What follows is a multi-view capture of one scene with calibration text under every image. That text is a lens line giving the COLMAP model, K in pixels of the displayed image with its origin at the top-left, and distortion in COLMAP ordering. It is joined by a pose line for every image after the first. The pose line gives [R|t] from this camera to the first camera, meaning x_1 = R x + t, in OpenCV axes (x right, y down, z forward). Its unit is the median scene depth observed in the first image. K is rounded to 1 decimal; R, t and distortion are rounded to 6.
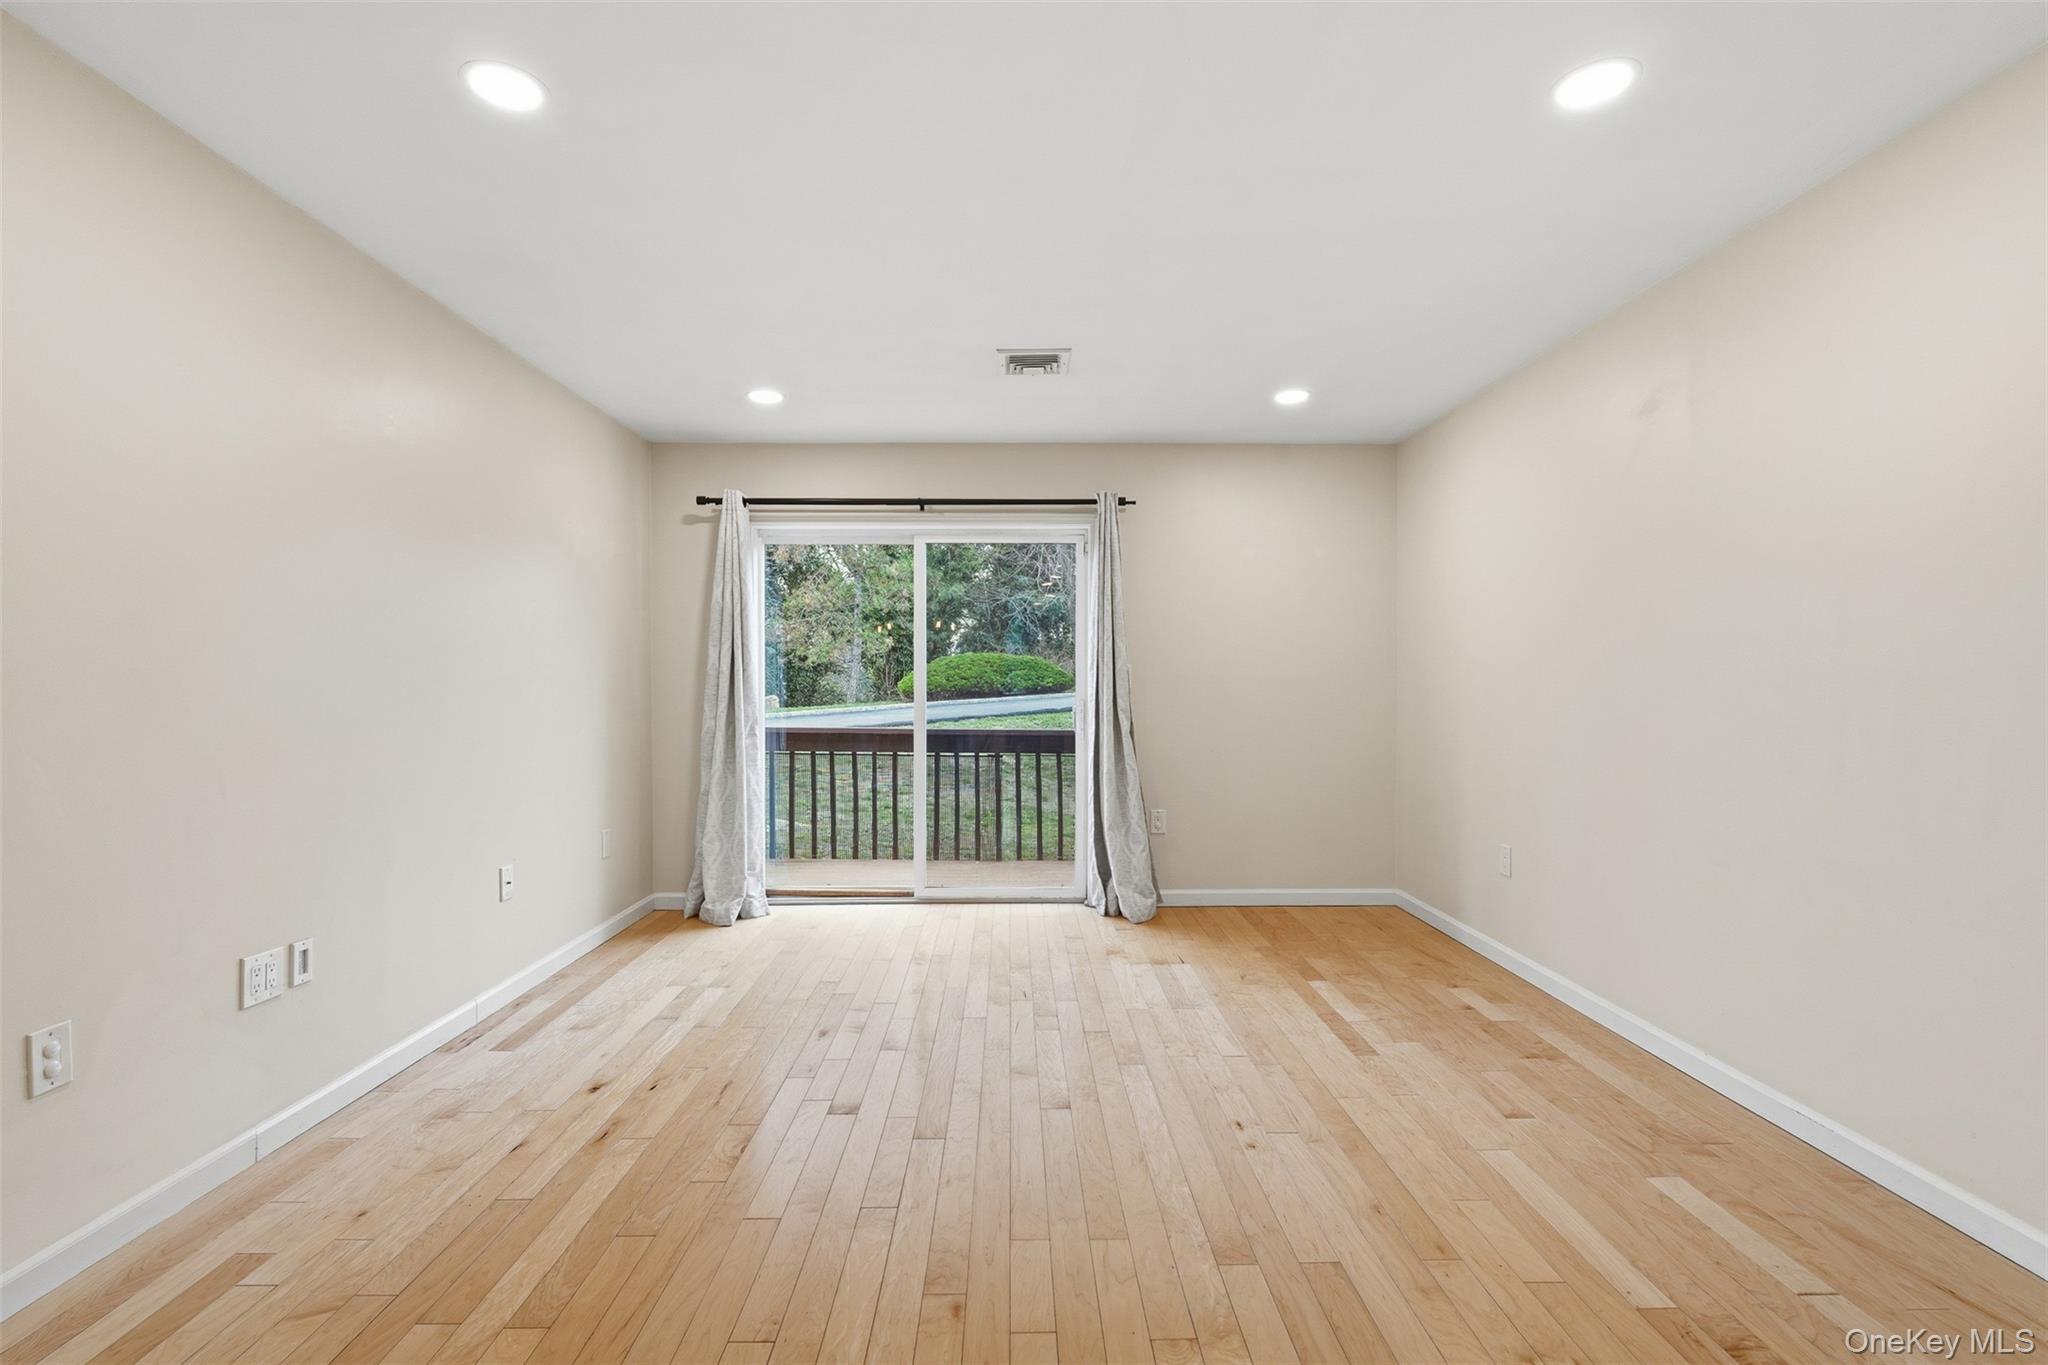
lens RADIAL K [[921.1, 0, 1025.1], [0, 921.1, 677.4], [0, 0, 1]] dist [-0.001091, -0.000783]
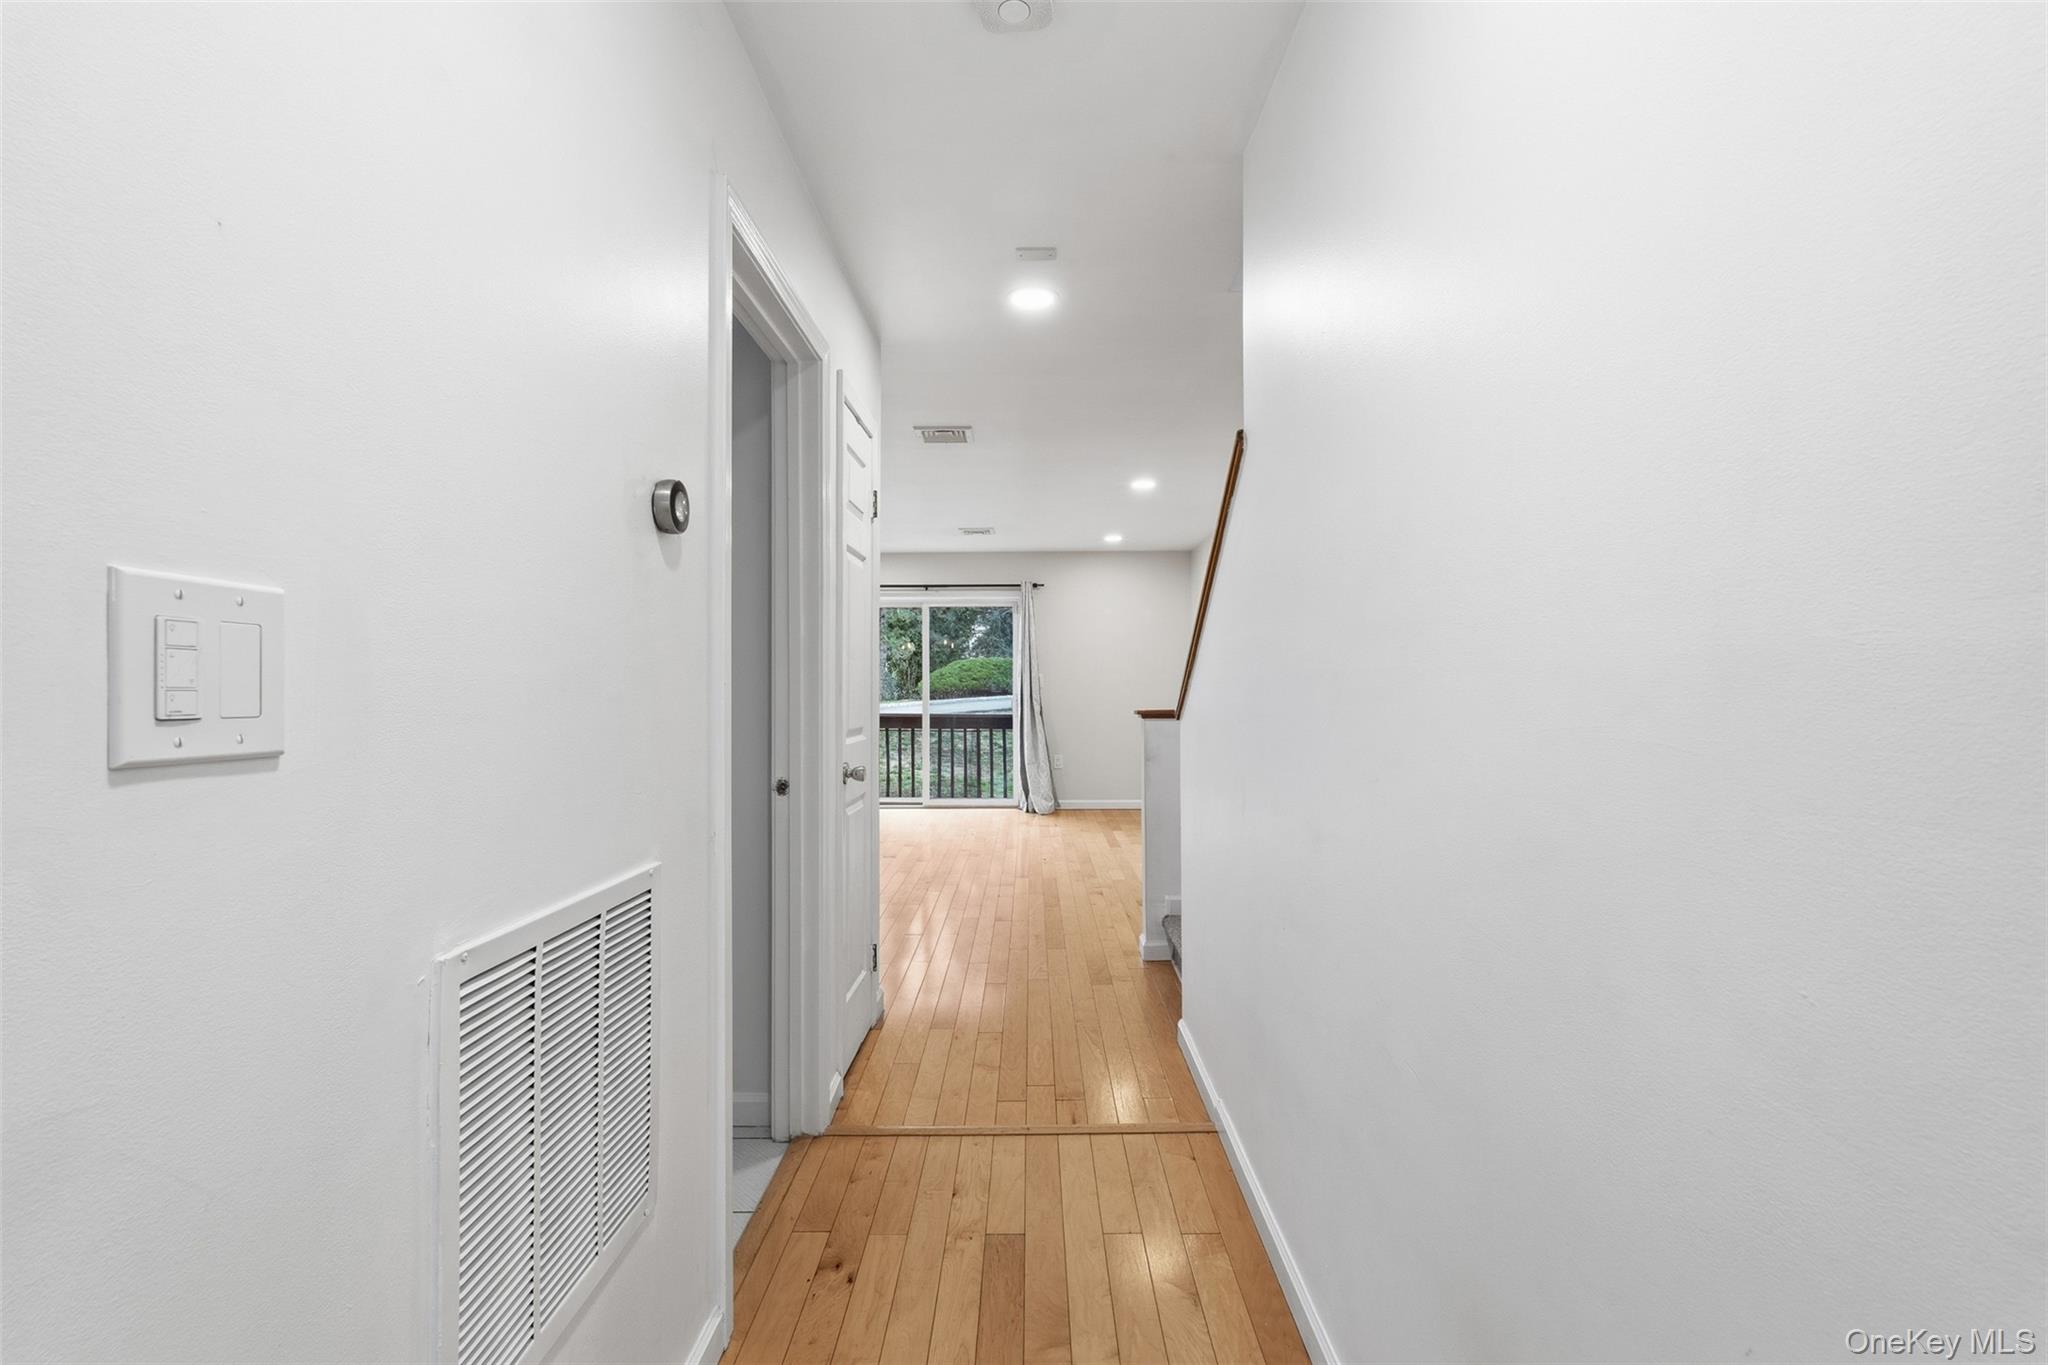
lens RADIAL K [[911.2, 0, 1024.0], [0, 911.2, 682.5], [0, 0, 1]] dist [-0.000828, -0.000334]
pose [[0.999479, -0.019799, -0.025496, 0.134554], [0.020007, 0.999768, 0.007934, -0.016336], [0.025333, -0.008440, 0.999643, -0.829703]]
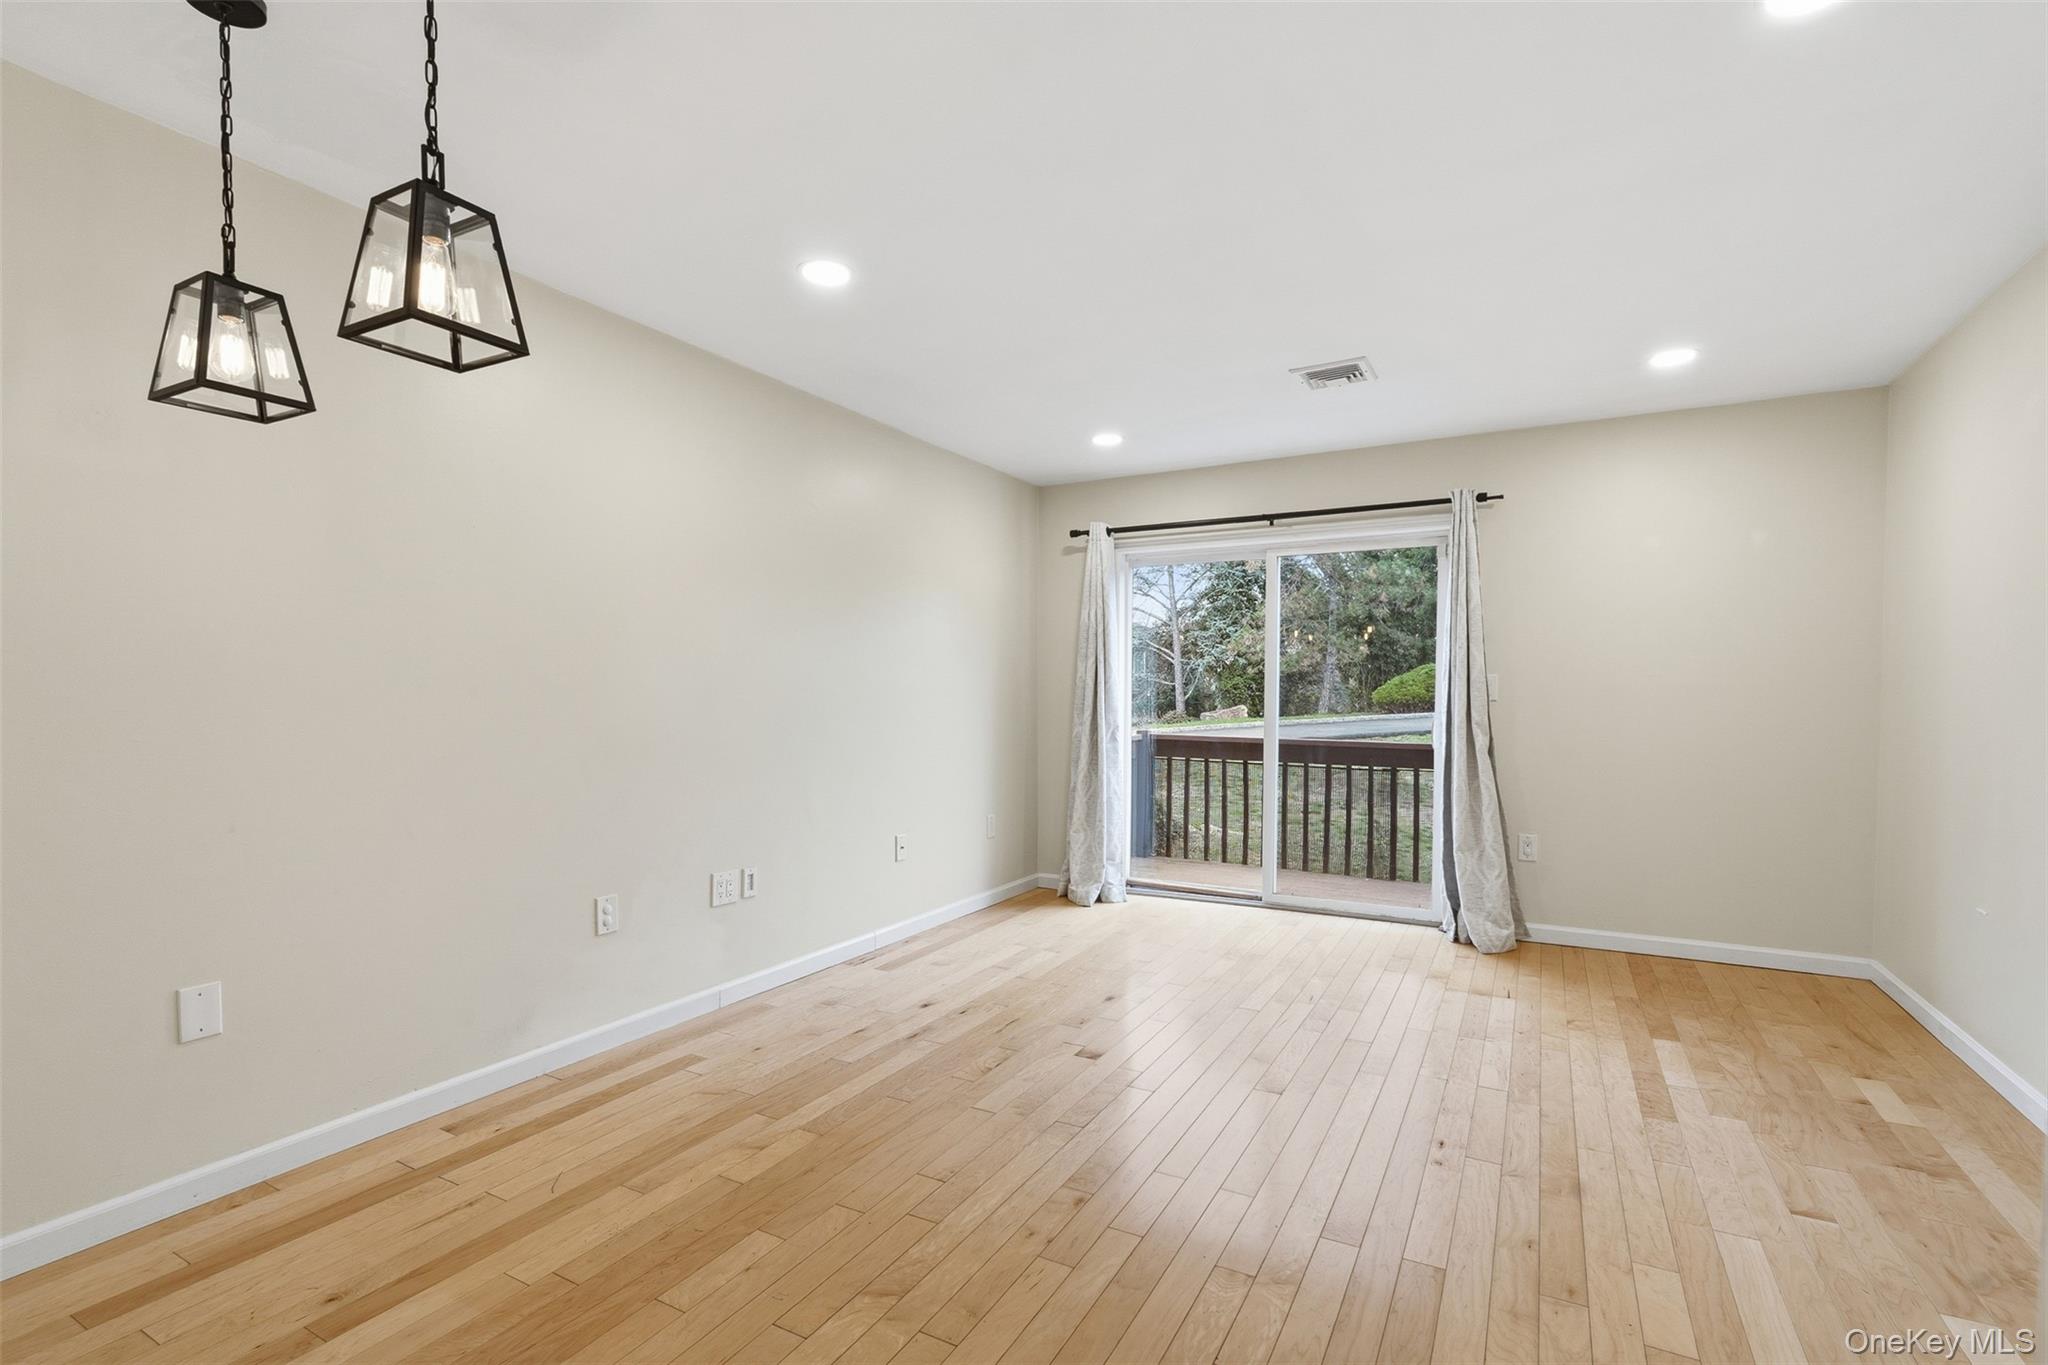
lens RADIAL K [[945.2, 0, 1028.8], [0, 945.2, 698.2], [0, 0, 1]] dist [-0.000968, 0.000365]
pose [[0.868449, 0.004176, -0.495761, 0.189429], [0.001584, 0.999936, 0.011196, -0.001547], [0.495776, -0.010508, 0.868387, -0.049863]]
